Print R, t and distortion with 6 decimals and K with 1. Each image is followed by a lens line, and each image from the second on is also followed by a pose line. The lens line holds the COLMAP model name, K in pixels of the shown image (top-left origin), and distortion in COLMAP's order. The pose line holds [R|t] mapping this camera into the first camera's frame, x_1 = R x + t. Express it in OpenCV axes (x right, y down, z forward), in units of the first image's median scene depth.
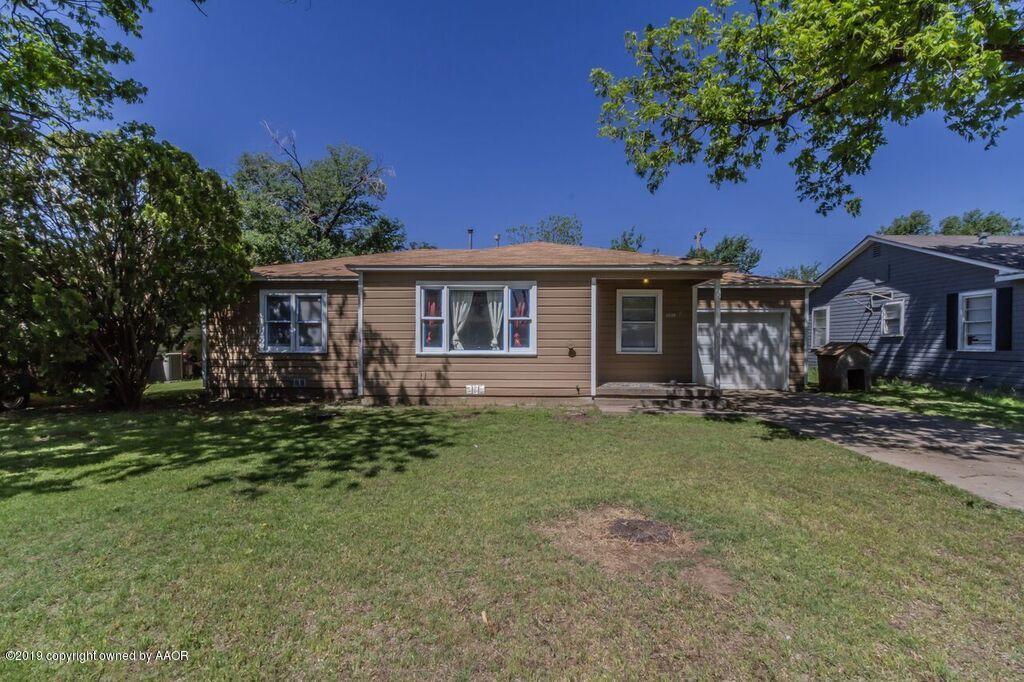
lens RADIAL K [[468.7, 0, 513.6], [0, 468.7, 348.0], [0, 0, 1]] dist [-0.002048, -0.000216]
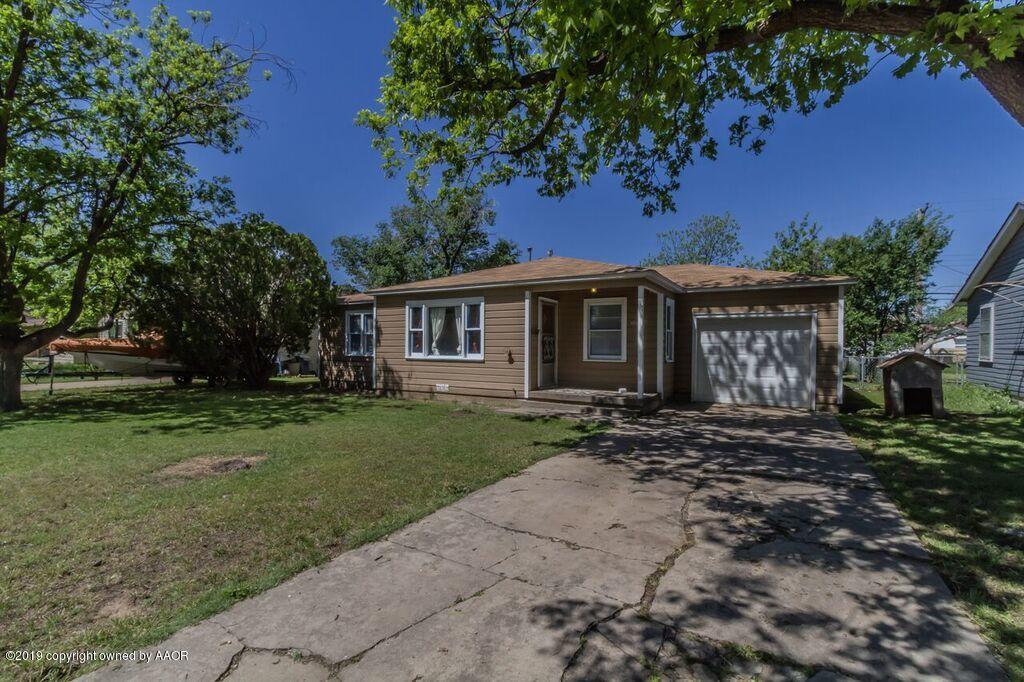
lens RADIAL K [[468.7, 0, 513.6], [0, 468.7, 348.0], [0, 0, 1]] dist [-0.002048, -0.000216]
pose [[0.863906, 0.005923, -0.503618, 0.693459], [-0.013204, 0.999854, -0.010891, -0.004239], [0.503480, 0.016058, 0.863858, 0.031429]]
